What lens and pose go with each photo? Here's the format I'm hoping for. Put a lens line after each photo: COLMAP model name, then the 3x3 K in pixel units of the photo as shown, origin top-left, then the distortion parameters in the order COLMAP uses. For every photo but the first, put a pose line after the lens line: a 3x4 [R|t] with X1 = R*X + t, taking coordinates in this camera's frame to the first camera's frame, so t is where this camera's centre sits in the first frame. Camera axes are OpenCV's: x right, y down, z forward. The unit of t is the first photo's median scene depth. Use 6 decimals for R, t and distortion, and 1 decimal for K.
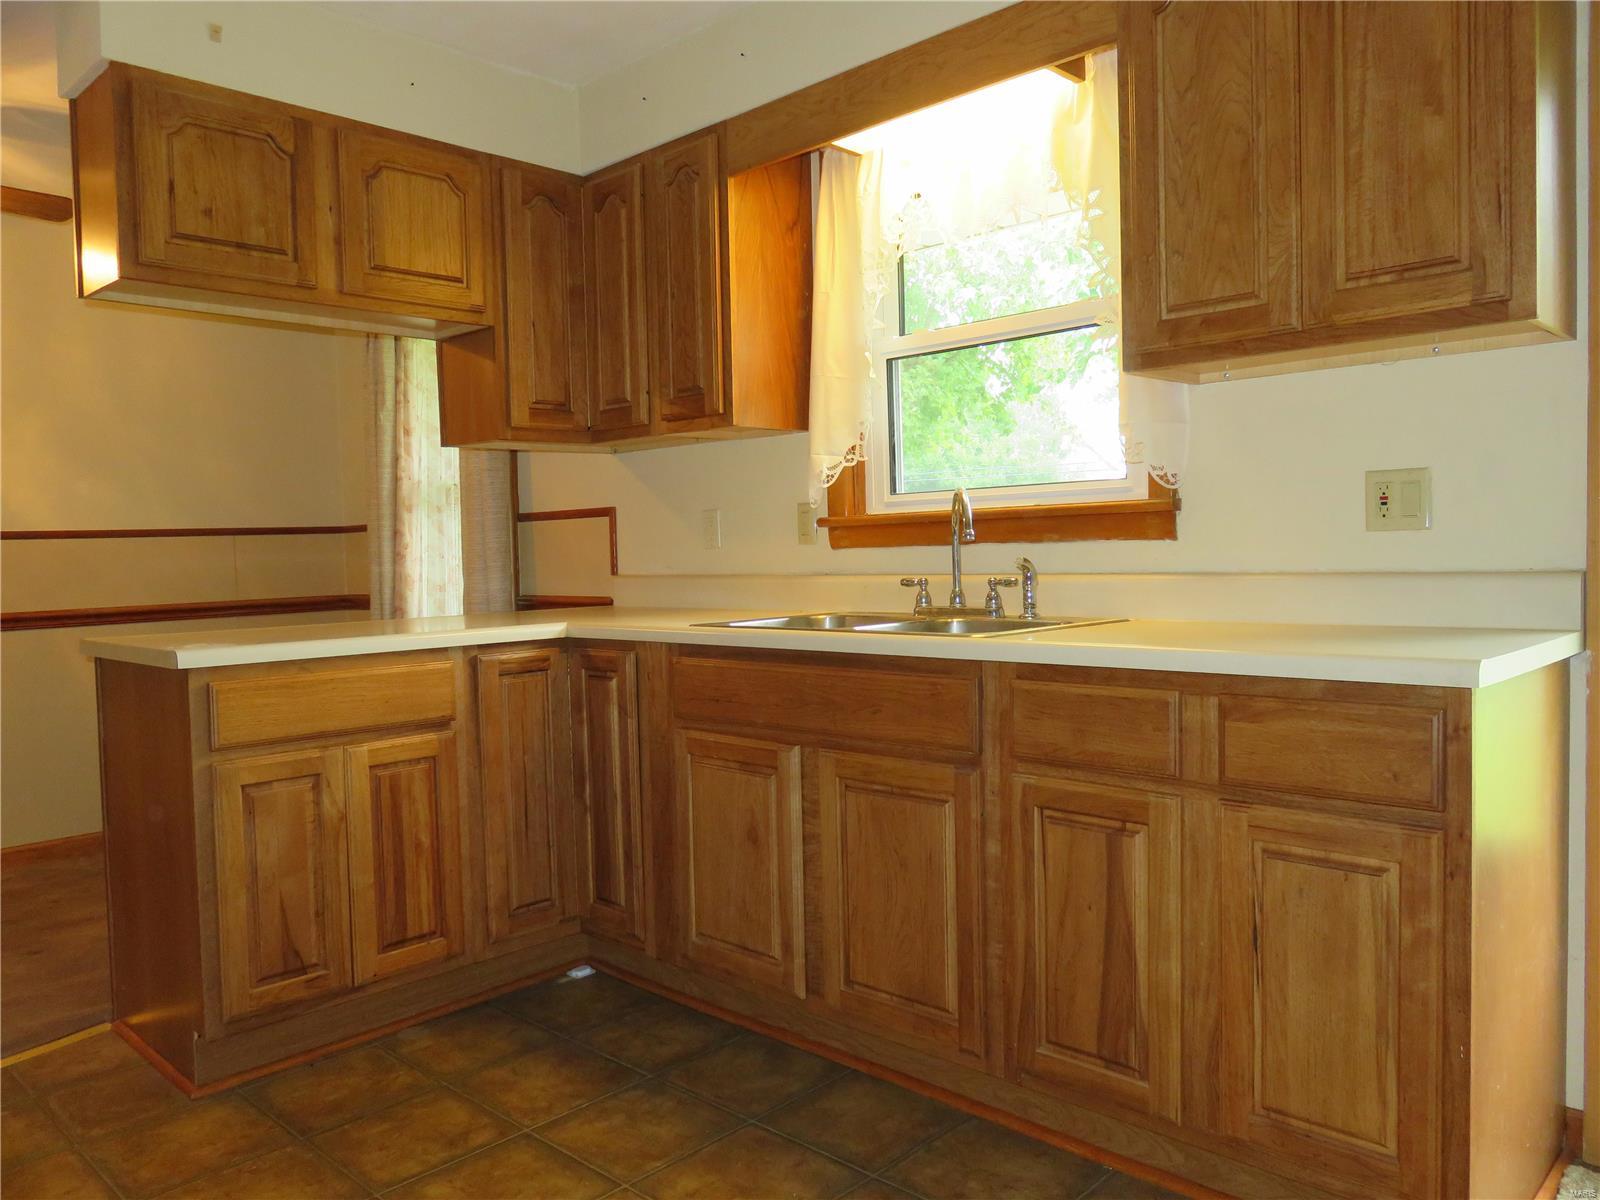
lens RADIAL K [[1187.2, 0, 801.4], [0, 1187.2, 599.7], [0, 0, 1]] dist [-0.010938, -0.005662]
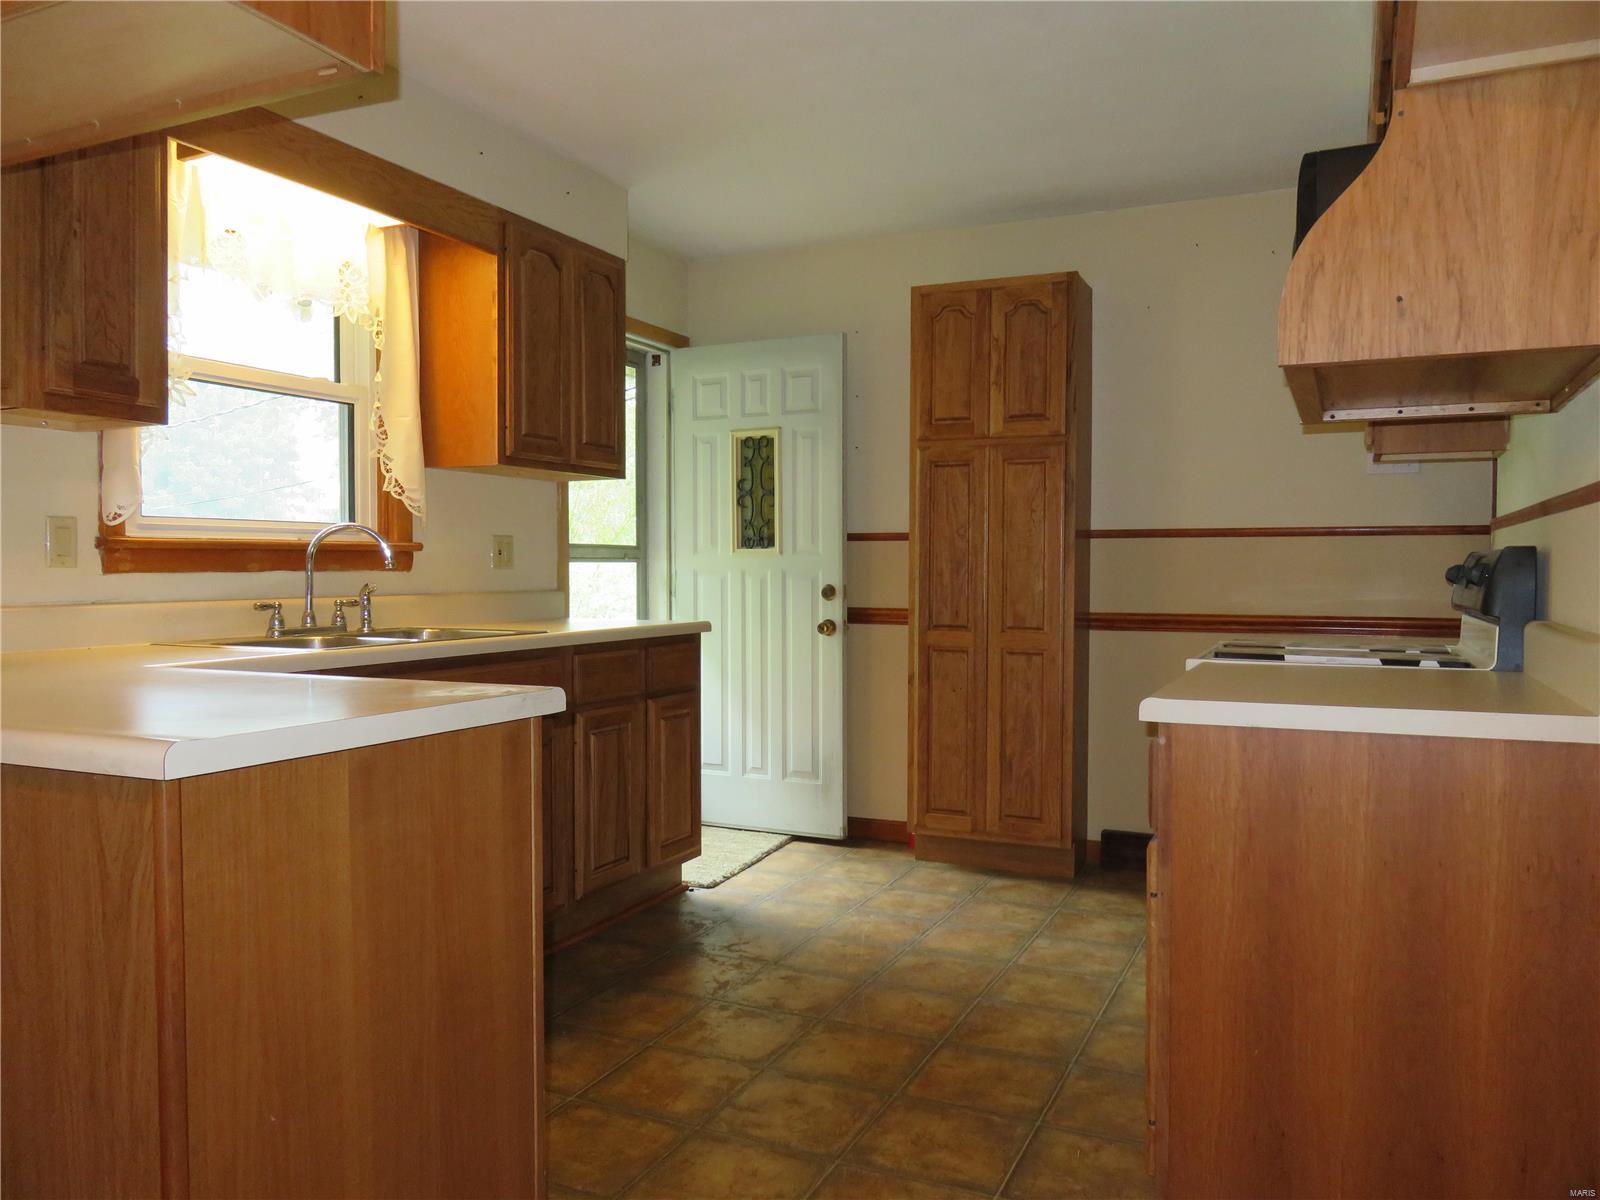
lens RADIAL K [[1187.2, 0, 800.6], [0, 1187.2, 602.9], [0, 0, 1]] dist [-0.010938, -0.005662]
pose [[-0.327972, -0.002121, 0.944685, -1.090229], [0.049113, 0.998607, 0.019292, -0.015263], [-0.943410, 0.052723, -0.327411, 0.928006]]
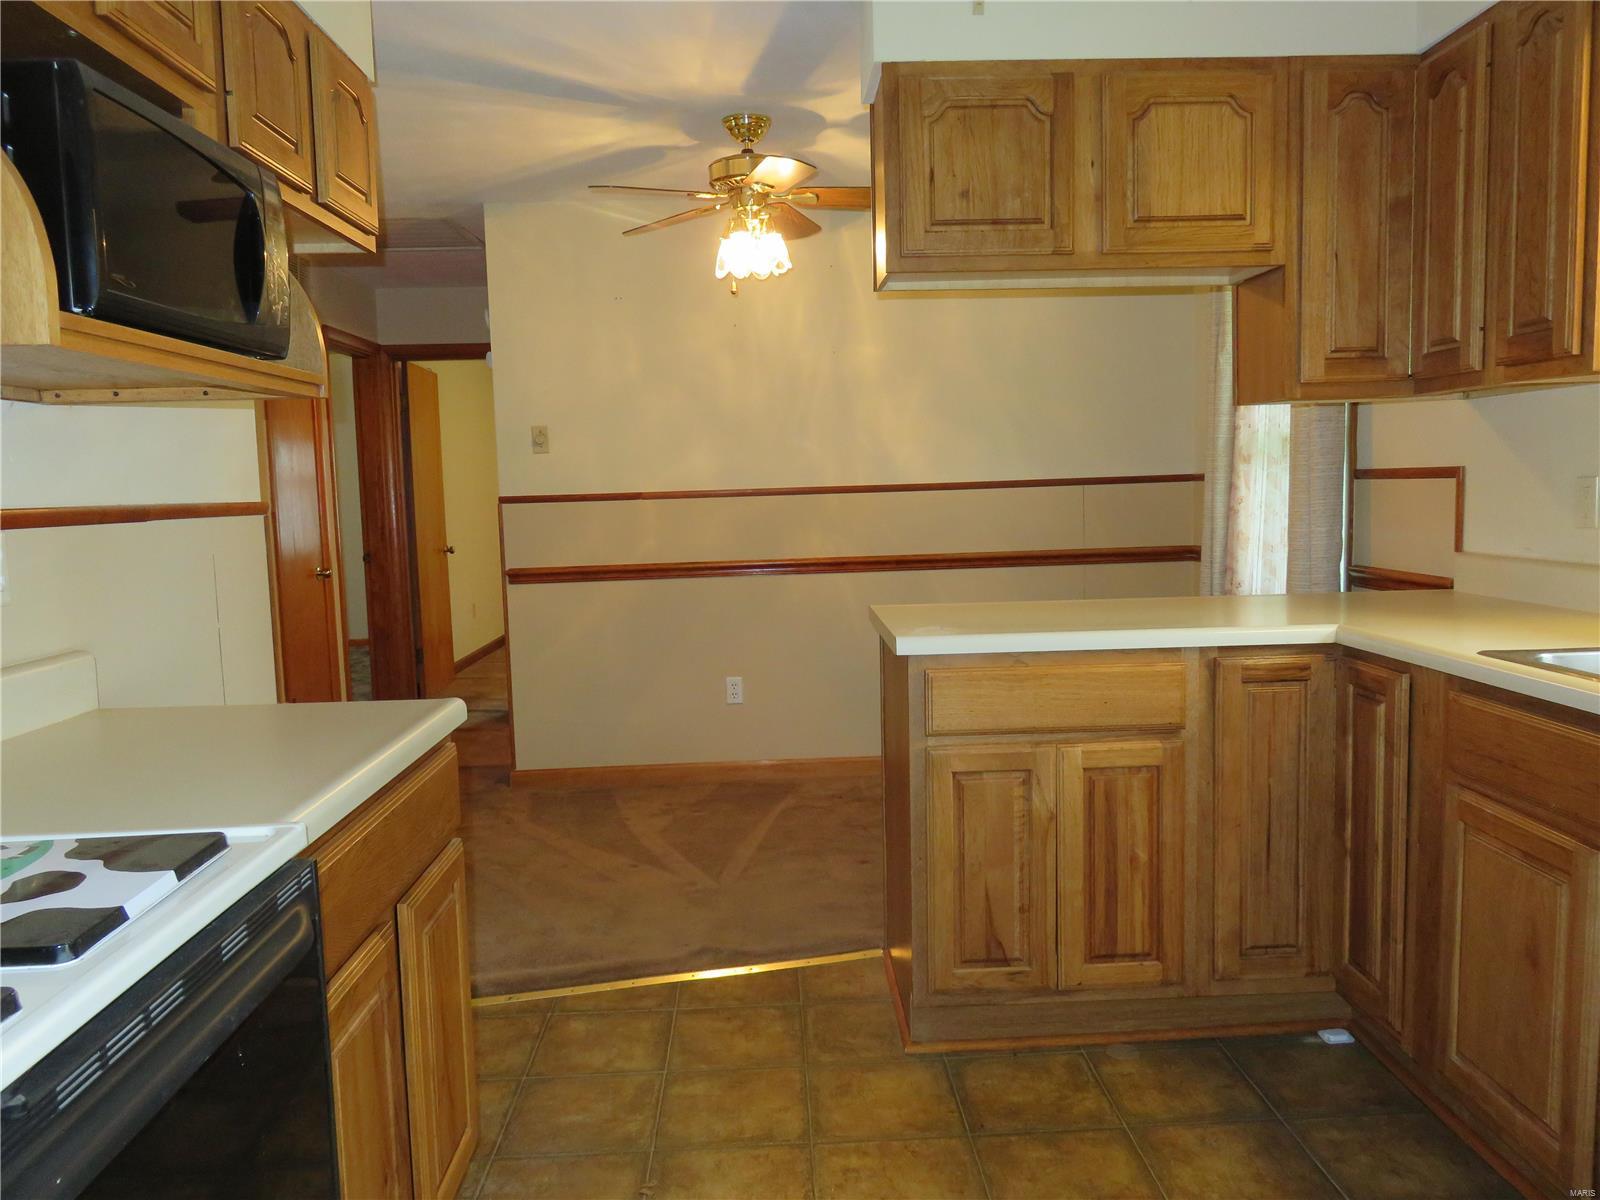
lens RADIAL K [[1187.2, 0, 799.4], [0, 1187.2, 599.0], [0, 0, 1]] dist [-0.010938, -0.005662]
pose [[0.714380, 0.073339, -0.695905, 0.114975], [-0.021050, 0.996295, 0.083387, -0.064165], [0.699442, -0.044922, 0.713276, 0.163610]]
